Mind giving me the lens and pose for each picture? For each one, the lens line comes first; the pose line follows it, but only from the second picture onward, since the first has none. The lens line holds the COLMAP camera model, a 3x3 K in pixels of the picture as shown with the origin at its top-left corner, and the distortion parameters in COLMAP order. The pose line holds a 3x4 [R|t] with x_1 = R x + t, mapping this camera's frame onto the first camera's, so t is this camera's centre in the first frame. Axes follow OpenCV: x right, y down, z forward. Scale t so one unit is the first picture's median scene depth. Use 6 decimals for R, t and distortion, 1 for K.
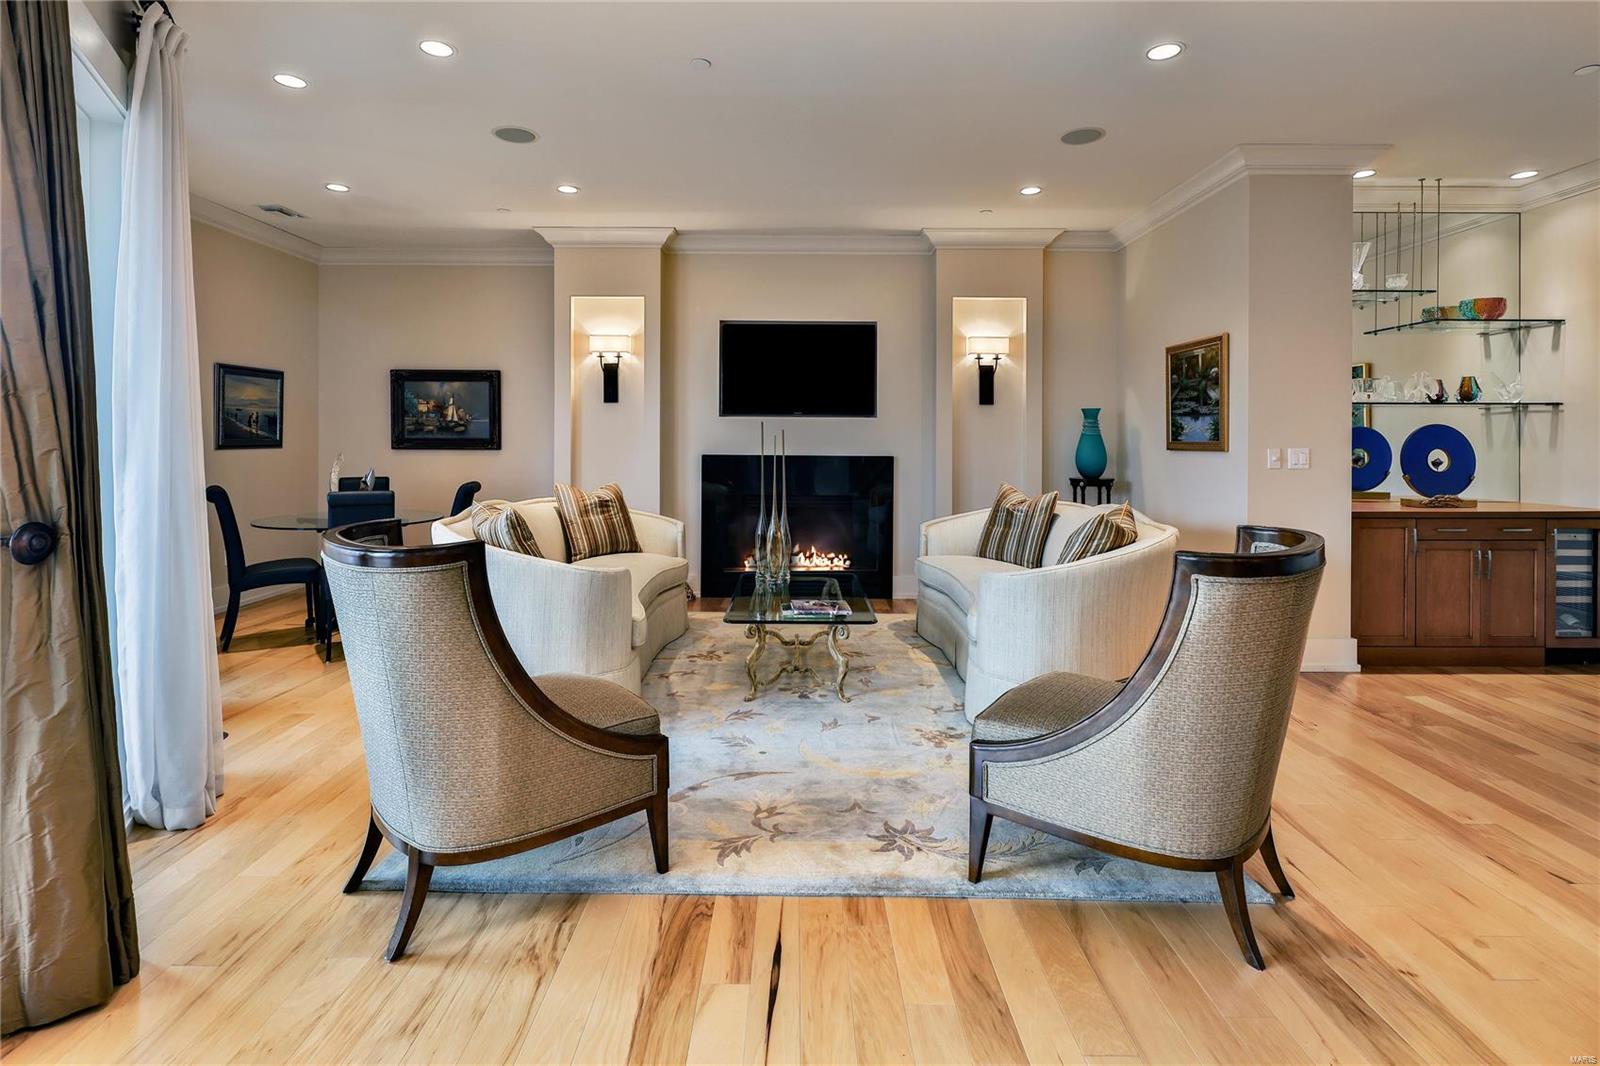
lens RADIAL K [[764.7, 0, 794.9], [0, 764.7, 443.7], [0, 0, 1]] dist [0.007120, -0.006077]
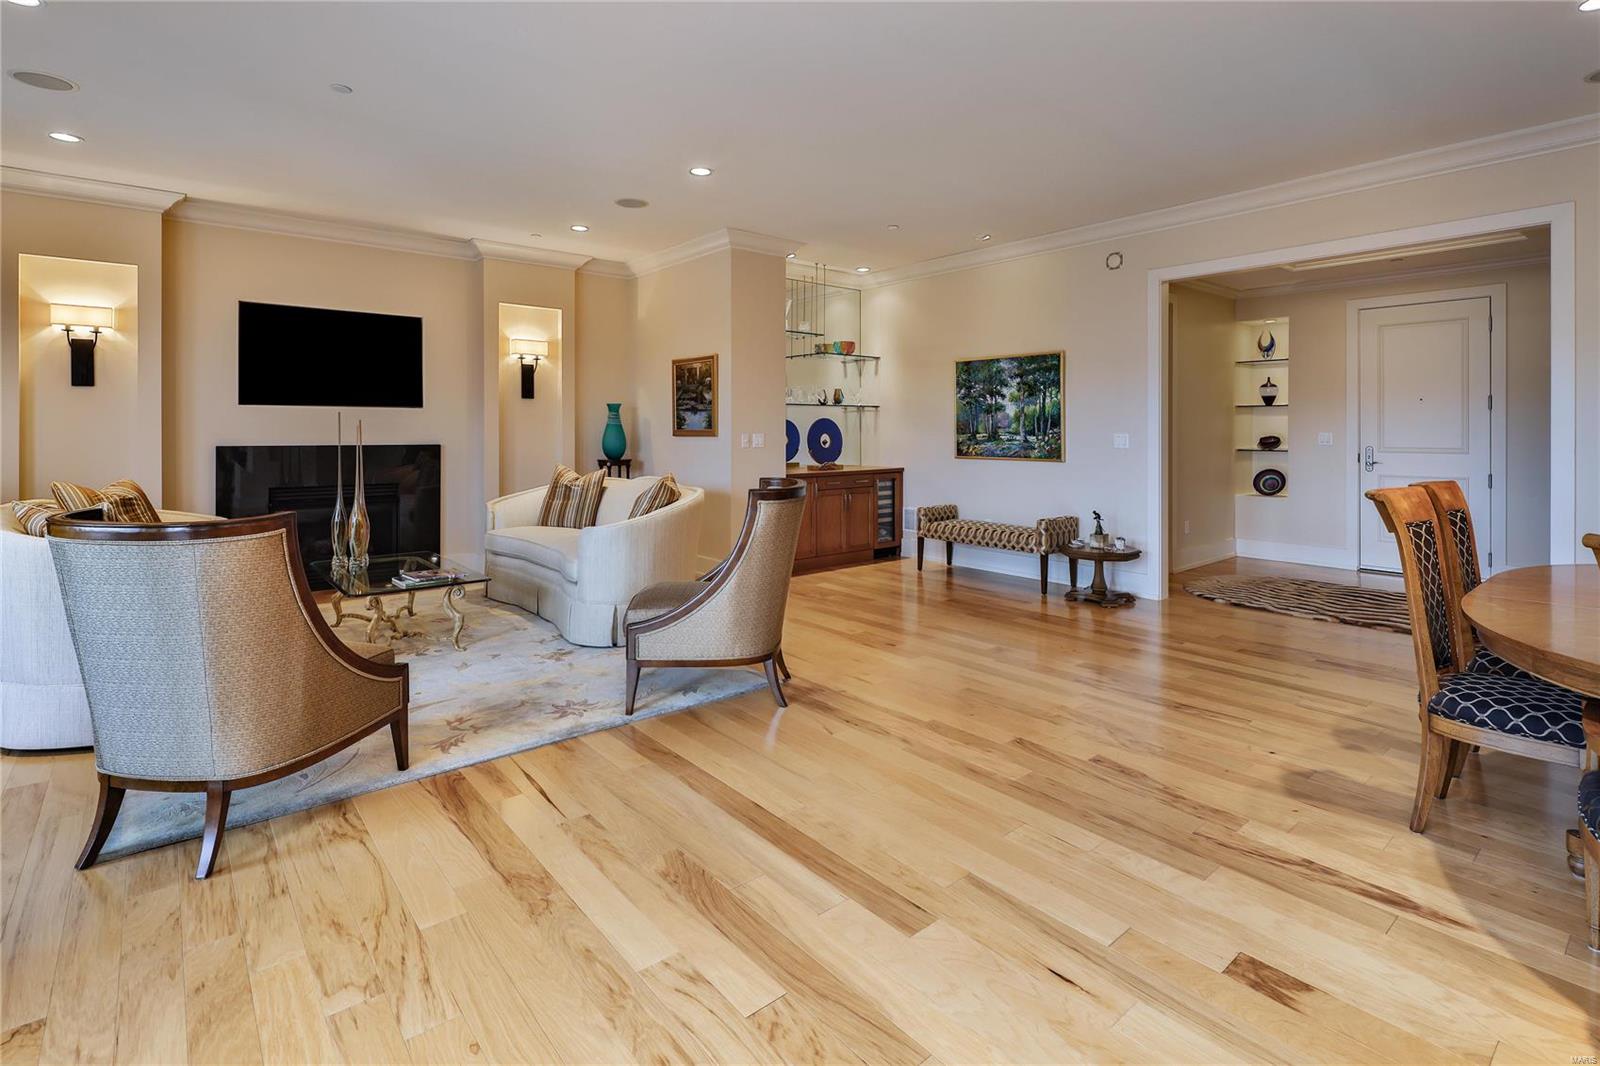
lens RADIAL K [[764.7, 0, 795.1], [0, 764.7, 434.4], [0, 0, 1]] dist [0.007120, -0.006077]
pose [[0.768303, -0.007898, 0.640037, -0.217604], [0.006113, 0.999969, 0.005002, 0.000016], [-0.640057, 0.000069, 0.768328, -0.177074]]
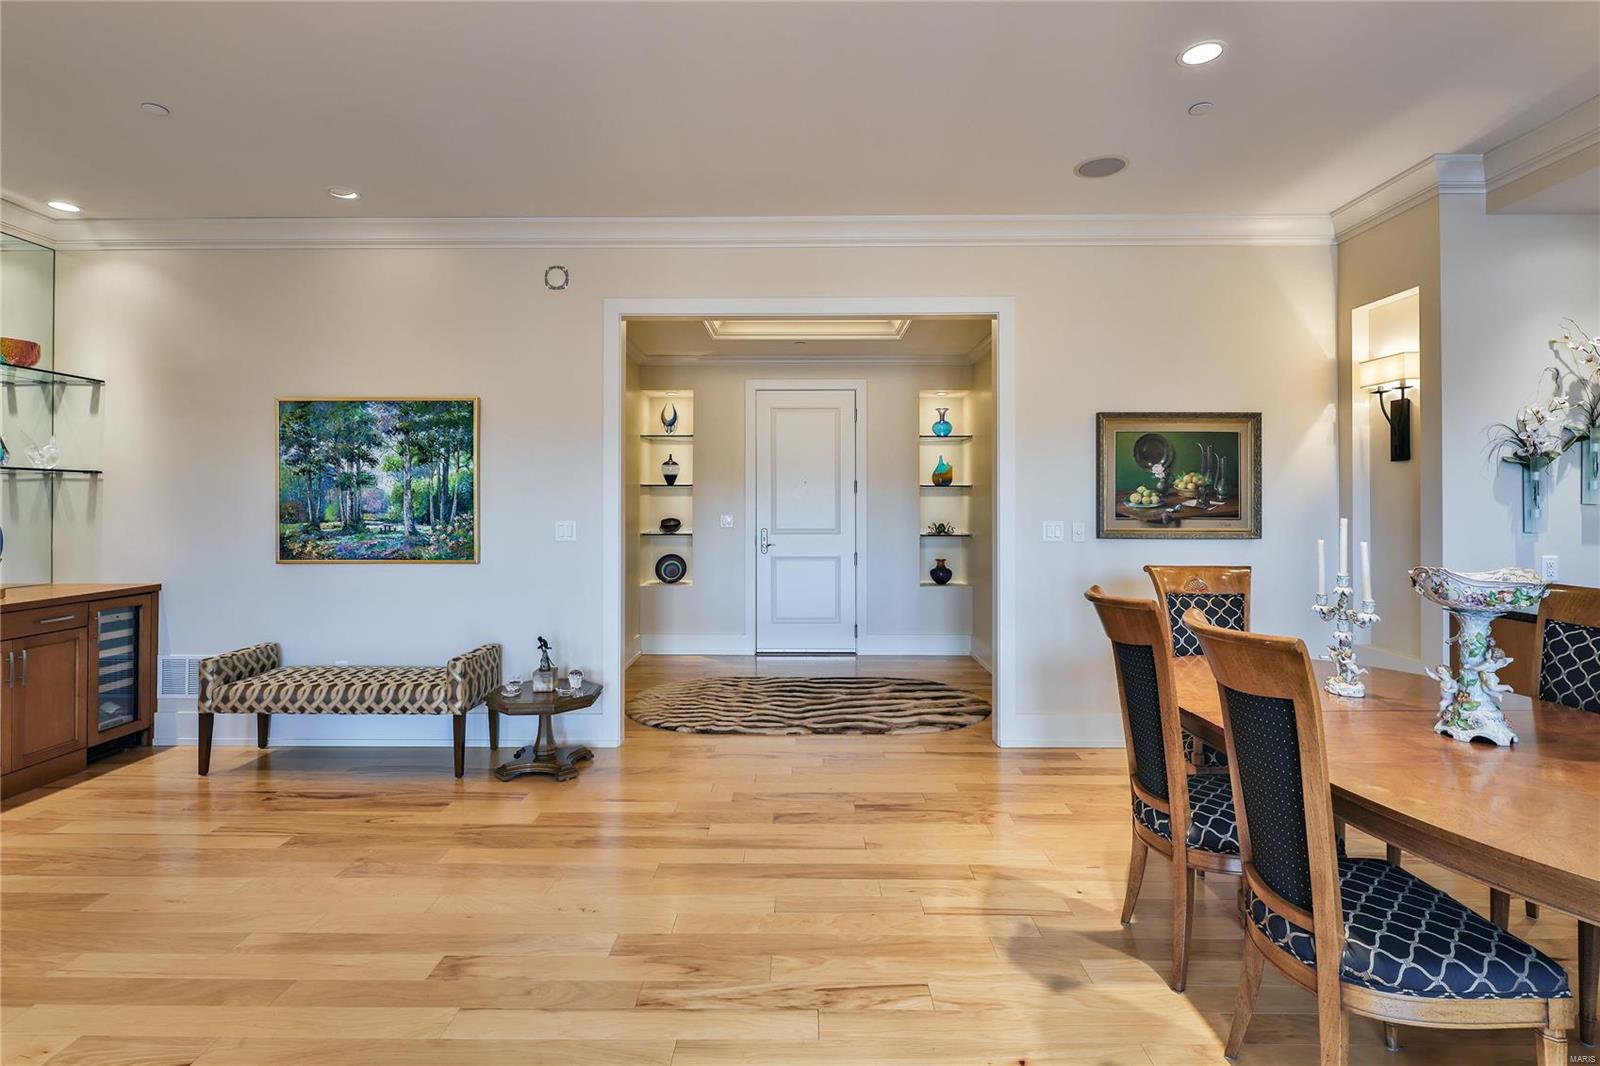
lens RADIAL K [[764.7, 0, 796.5], [0, 764.7, 496.8], [0, 0, 1]] dist [0.007120, -0.006077]
pose [[0.010850, 0.008047, 0.999909, 0.090337], [0.005345, 0.999953, -0.008106, -0.010406], [-0.999927, 0.005433, 0.010807, 0.149660]]
